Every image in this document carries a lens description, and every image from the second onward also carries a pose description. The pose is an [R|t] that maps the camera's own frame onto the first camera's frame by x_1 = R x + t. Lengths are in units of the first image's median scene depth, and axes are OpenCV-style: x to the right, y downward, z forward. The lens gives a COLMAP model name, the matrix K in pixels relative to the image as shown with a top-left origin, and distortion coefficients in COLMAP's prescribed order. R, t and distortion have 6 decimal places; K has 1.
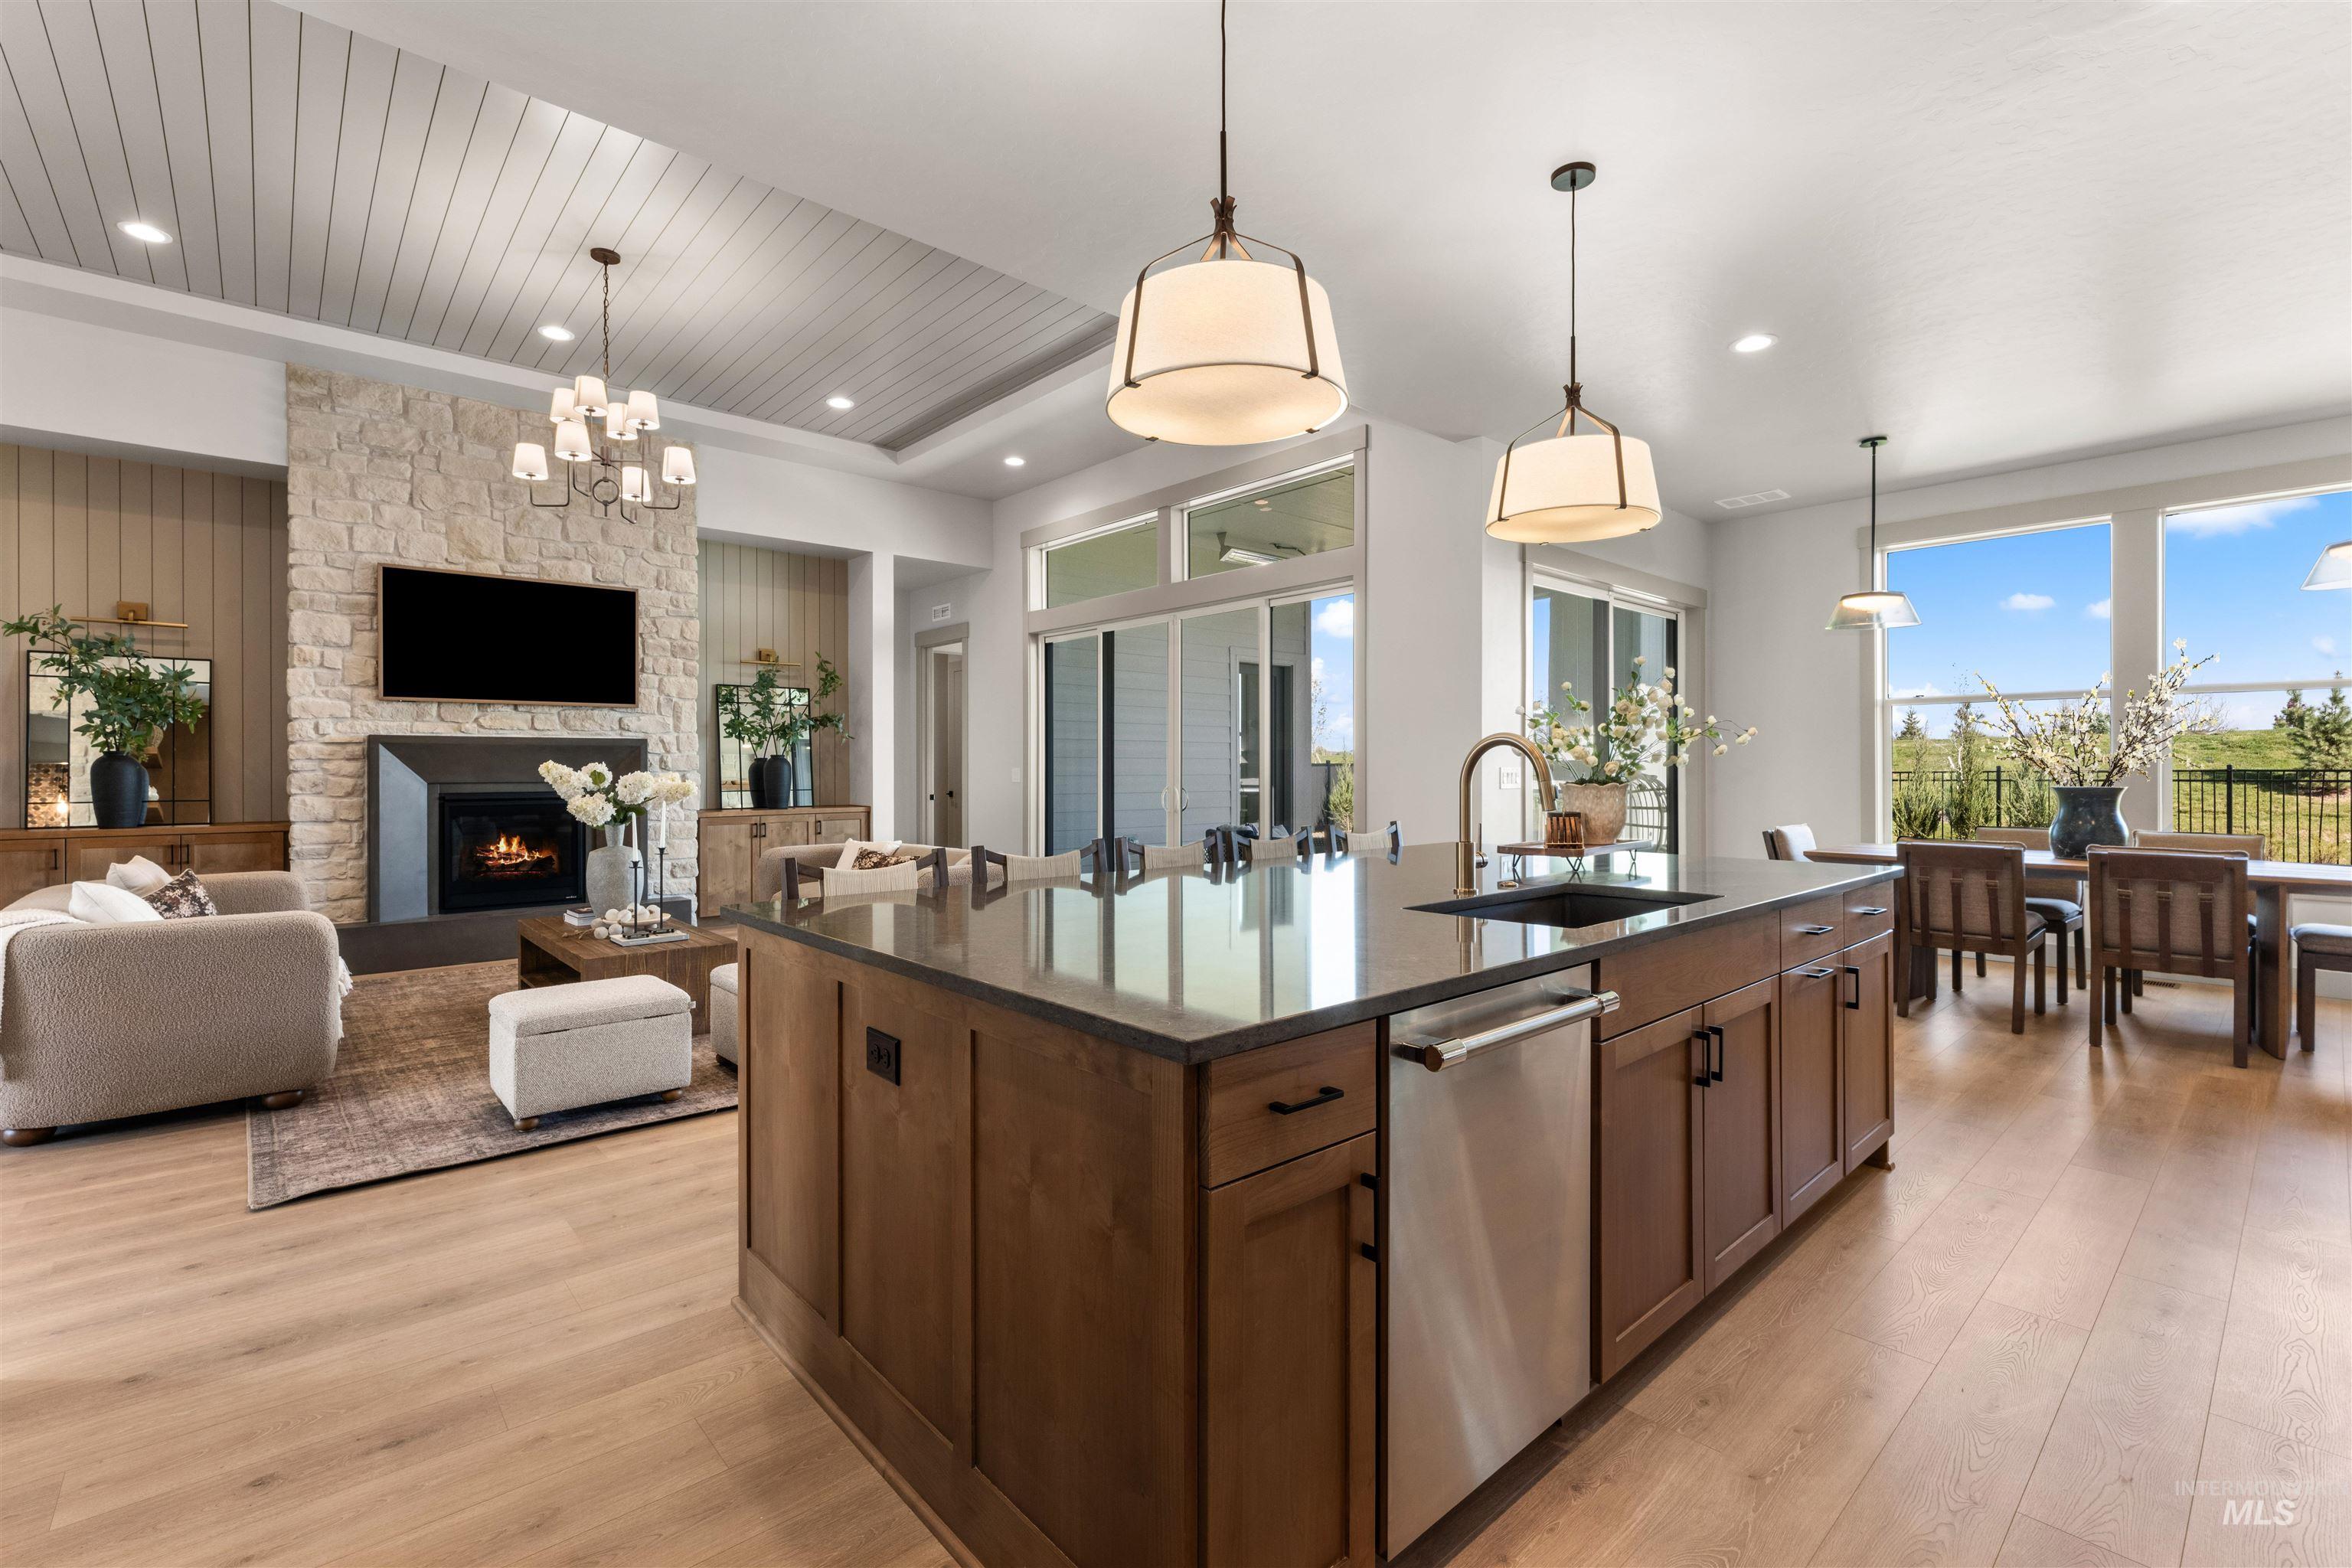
lens RADIAL K [[1027.5, 0, 1176.0], [0, 1027.5, 784.0], [0, 0, 1]] dist [0.000217, 0.000050]
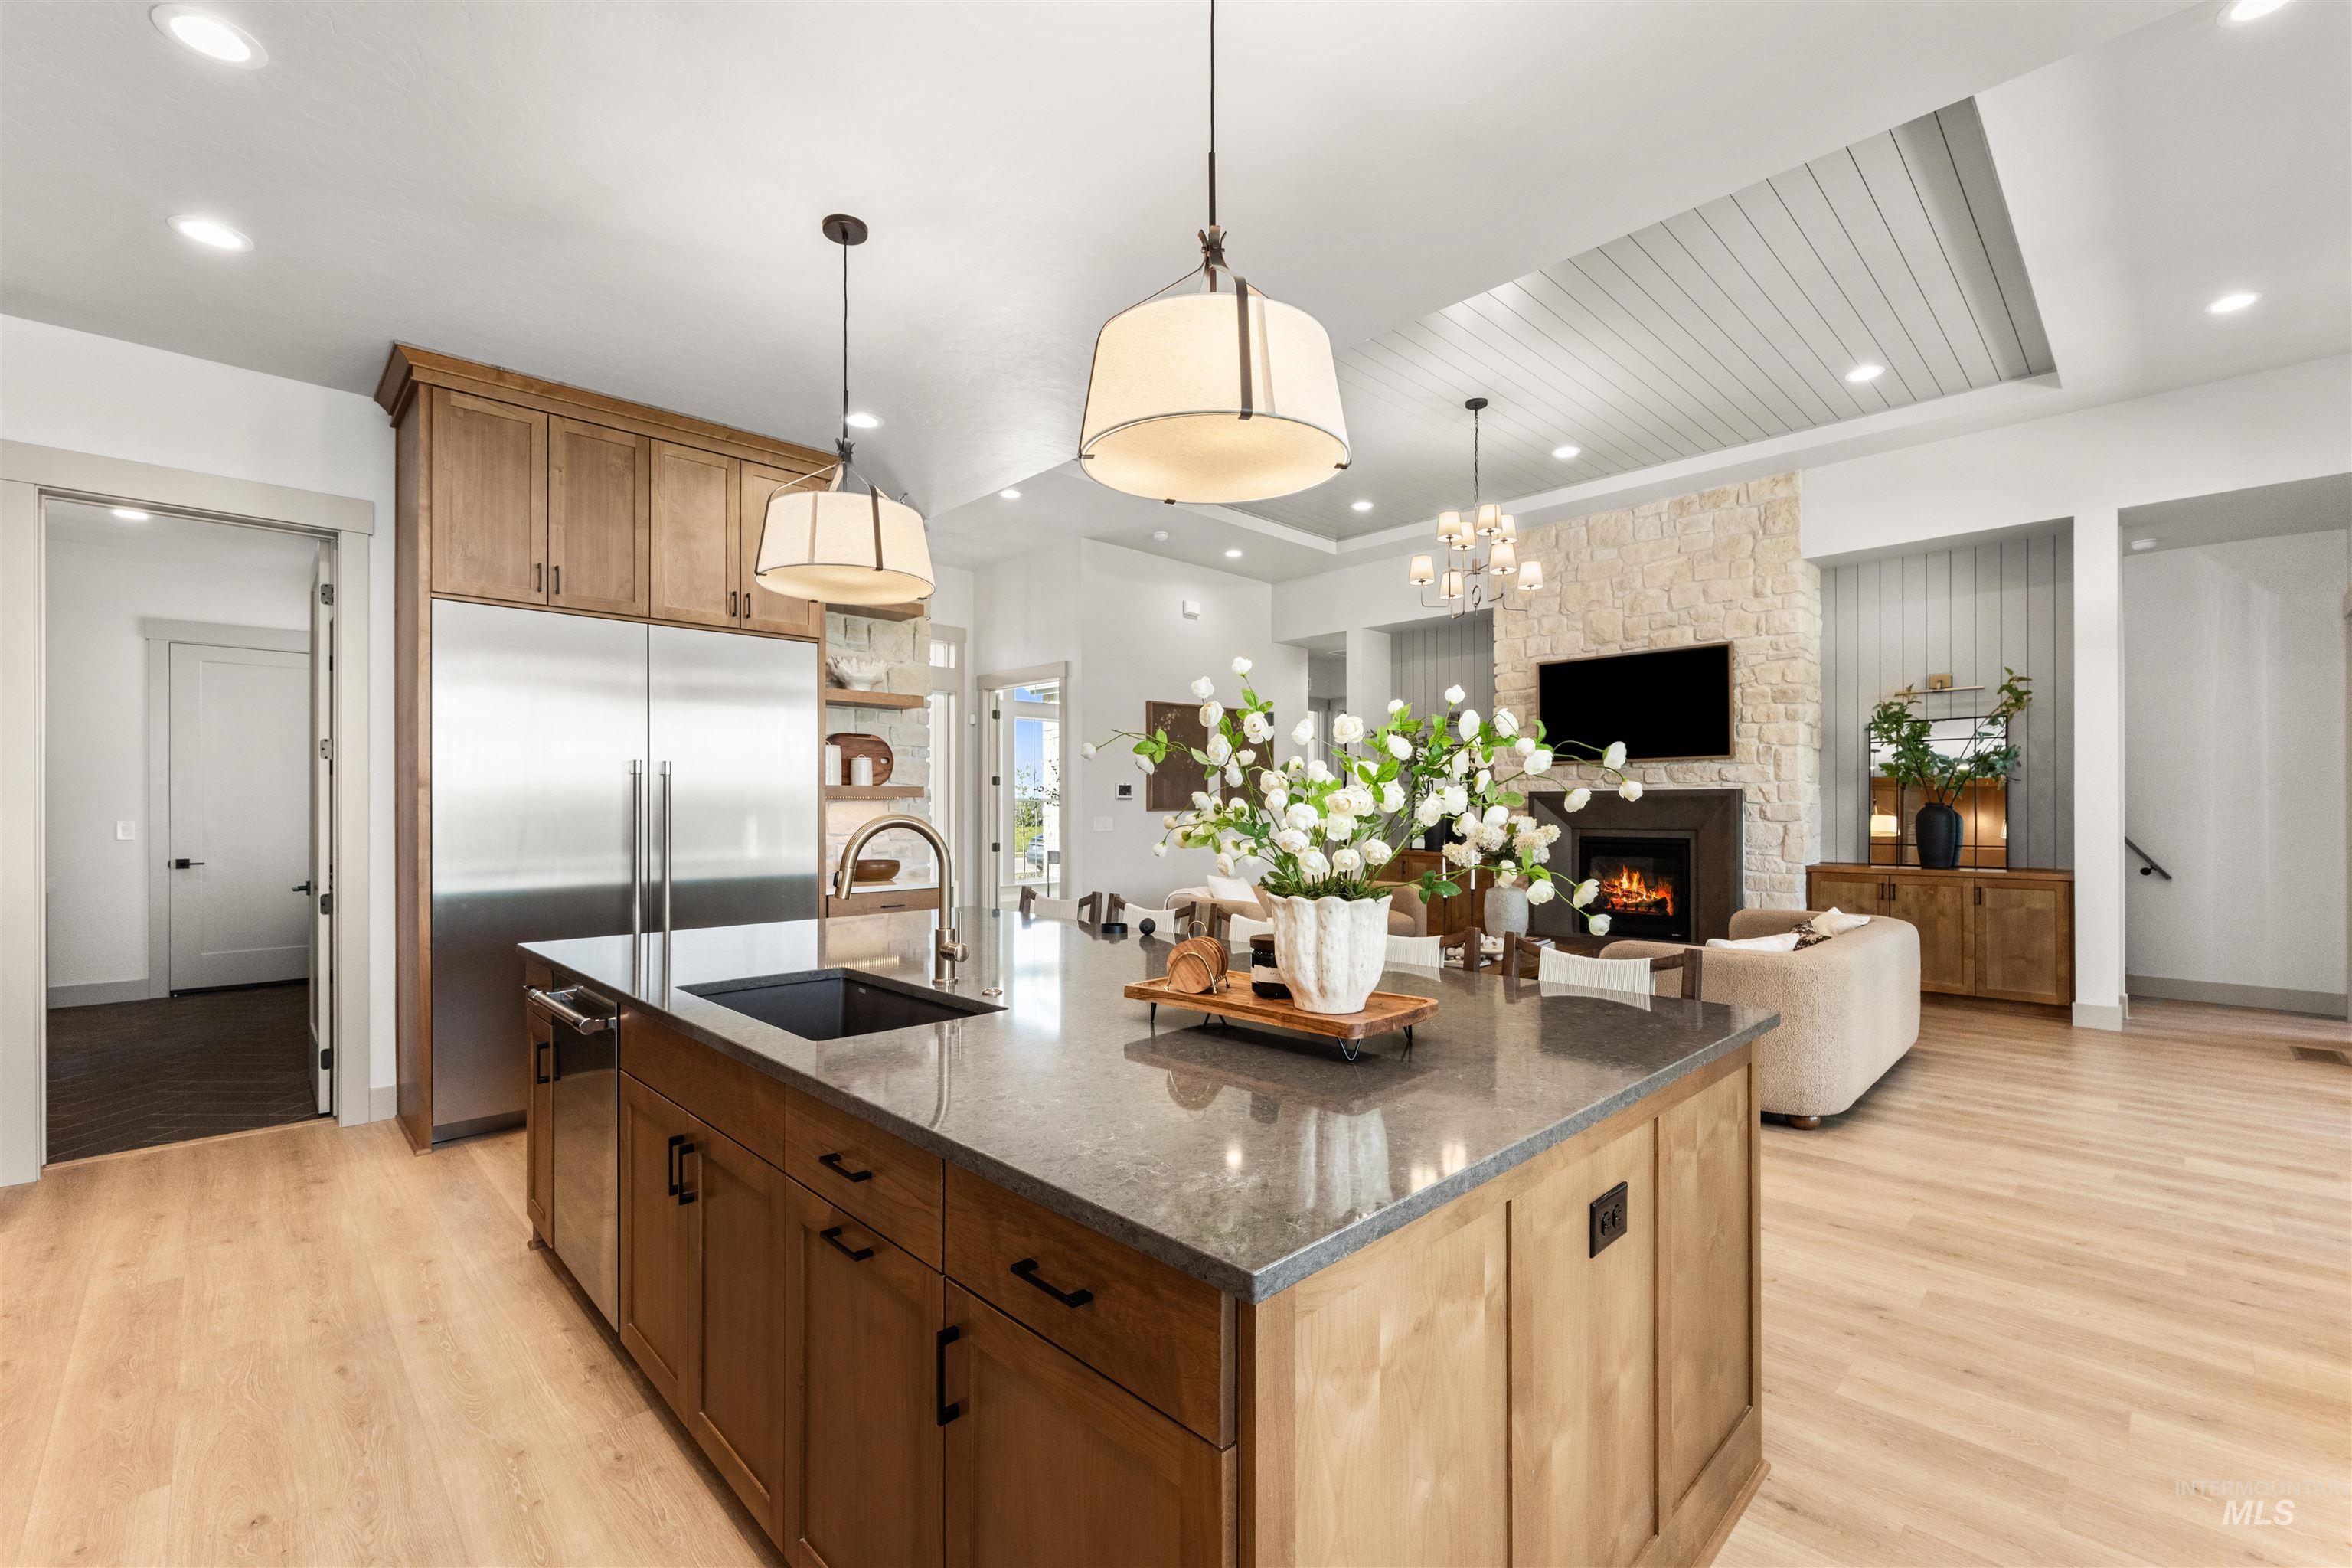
lens RADIAL K [[986.9, 0, 1178.7], [0, 986.9, 798.5], [0, 0, 1]] dist [0.026452, -0.000012]
pose [[0.051030, -0.009210, -0.998655, 0.435161], [-0.021049, 0.999725, -0.010296, -0.013448], [0.998475, 0.021546, 0.050822, 0.420482]]
